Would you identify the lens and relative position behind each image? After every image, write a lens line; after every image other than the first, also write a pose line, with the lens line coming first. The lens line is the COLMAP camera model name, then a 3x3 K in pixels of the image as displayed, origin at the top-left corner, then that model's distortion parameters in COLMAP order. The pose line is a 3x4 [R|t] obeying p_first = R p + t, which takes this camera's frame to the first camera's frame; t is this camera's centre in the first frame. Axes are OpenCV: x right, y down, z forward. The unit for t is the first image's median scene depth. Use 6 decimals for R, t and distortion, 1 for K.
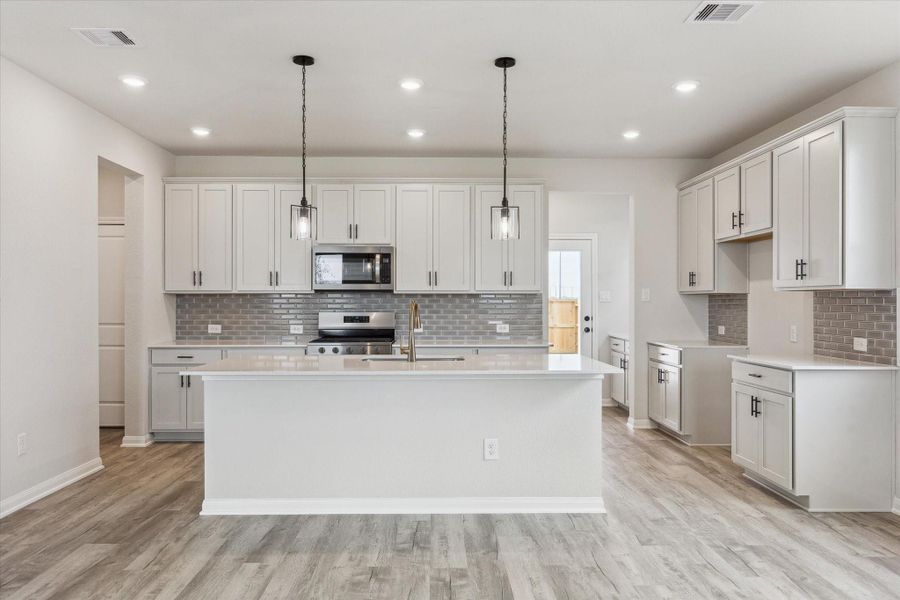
lens RADIAL K [[649.8, 0, 450.0], [0, 649.8, 300.0], [0, 0, 1]] dist [-0.000683, -0.000663]
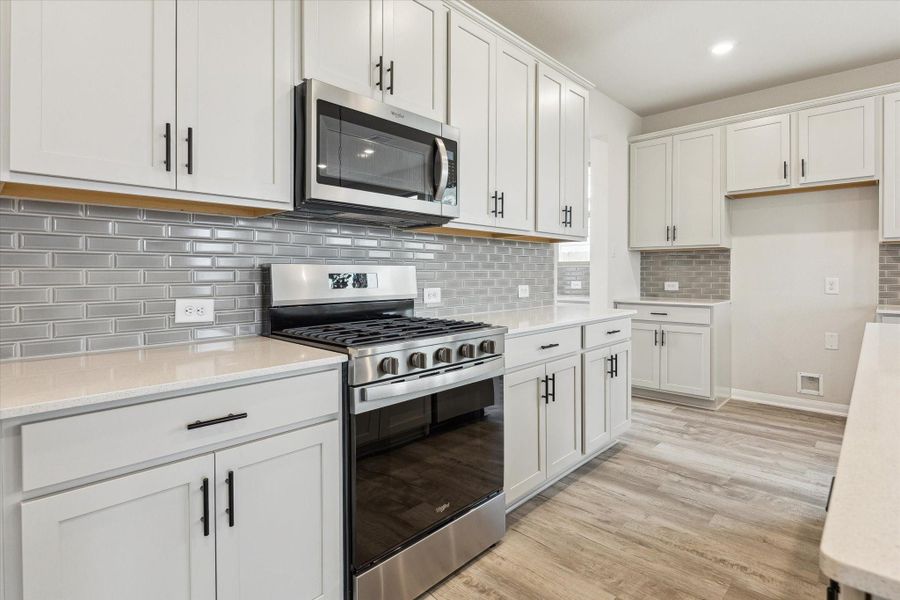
lens RADIAL K [[453.5, 0, 460.3], [0, 453.5, 271.7], [0, 0, 1]] dist [-0.000928, -0.000324]
pose [[0.703064, -0.001063, 0.711126, -0.422607], [0.000756, 0.999999, 0.000747, 0.031355], [-0.711126, 0.000012, 0.703064, 0.974971]]
